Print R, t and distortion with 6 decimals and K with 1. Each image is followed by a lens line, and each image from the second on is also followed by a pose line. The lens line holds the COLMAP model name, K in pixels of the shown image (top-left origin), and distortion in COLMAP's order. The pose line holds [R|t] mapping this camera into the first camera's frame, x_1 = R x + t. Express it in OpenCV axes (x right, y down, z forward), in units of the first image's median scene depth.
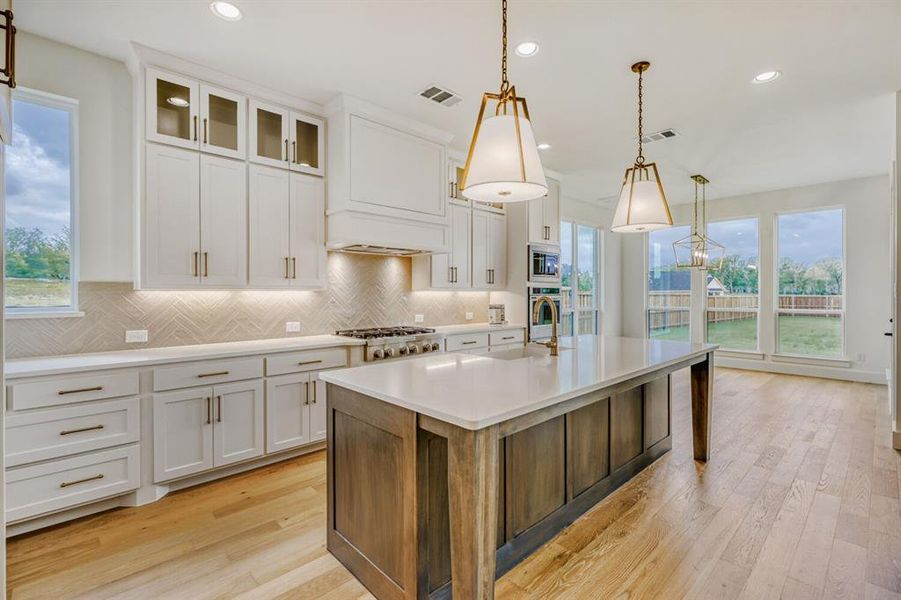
lens RADIAL K [[407.3, 0, 454.4], [0, 407.3, 297.0], [0, 0, 1]] dist [0.001941, 0.000274]
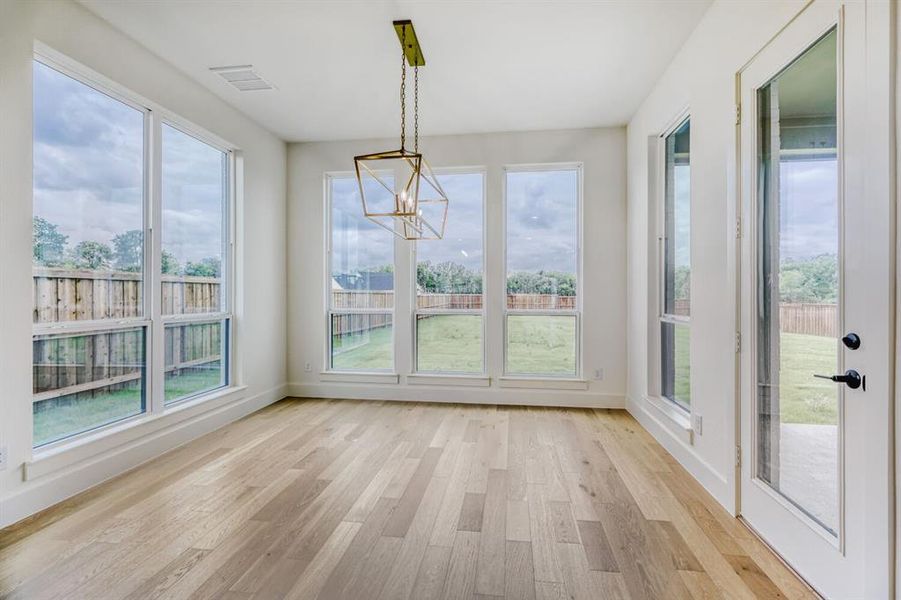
lens RADIAL K [[407.3, 0, 453.0], [0, 407.3, 292.6], [0, 0, 1]] dist [0.001941, 0.000274]
pose [[0.784629, 0.004349, 0.619951, 0.107244], [0.002725, 0.999942, -0.010465, 0.003246], [-0.619960, 0.009901, 0.784571, 0.184264]]
